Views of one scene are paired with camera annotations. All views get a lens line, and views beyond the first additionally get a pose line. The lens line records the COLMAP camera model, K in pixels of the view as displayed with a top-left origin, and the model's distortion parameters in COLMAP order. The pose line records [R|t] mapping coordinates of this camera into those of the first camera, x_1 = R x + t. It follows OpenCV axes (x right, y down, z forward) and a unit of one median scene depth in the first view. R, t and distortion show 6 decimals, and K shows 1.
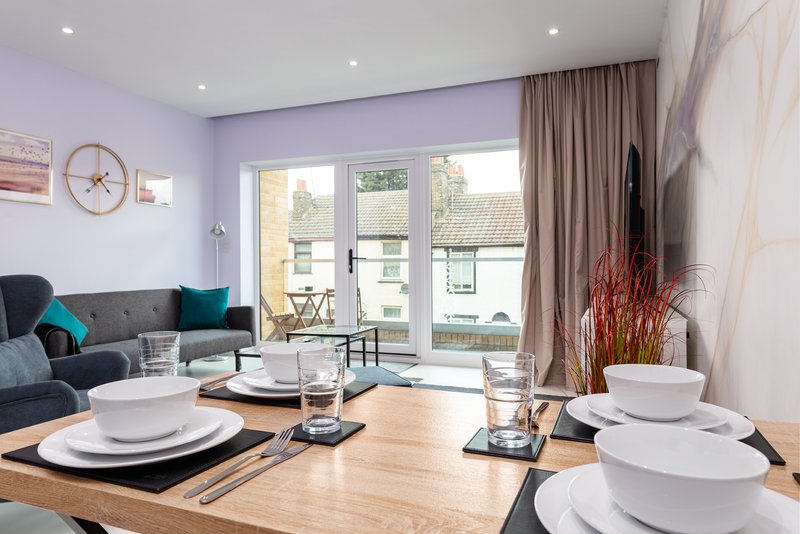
lens RADIAL K [[513.6, 0, 400.0], [0, 513.6, 267.0], [0, 0, 1]] dist [0.005492, -0.002783]
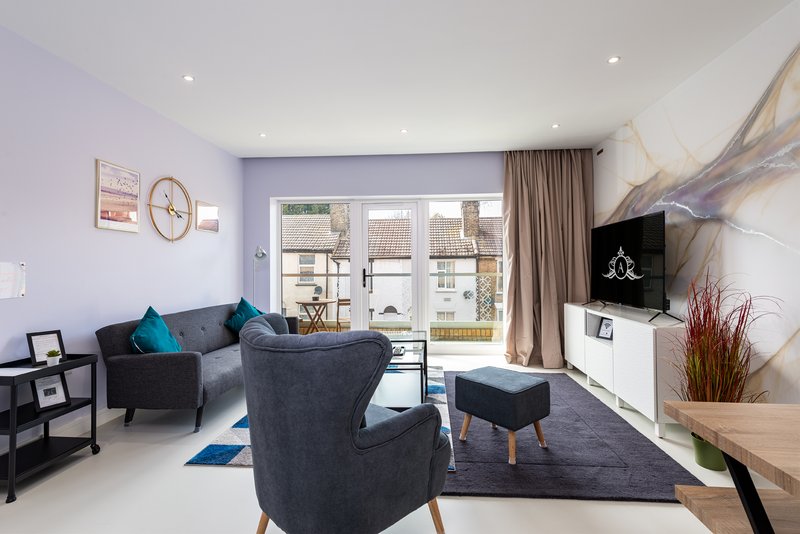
lens RADIAL K [[379.0, 0, 400.0], [0, 379.0, 267.0], [0, 0, 1]] dist [0.002395, -0.001424]
pose [[0.956764, -0.000707, 0.290864, -0.358455], [0.003565, 0.999950, -0.009293, -0.037409], [-0.290843, 0.009928, 0.956719, 0.075892]]
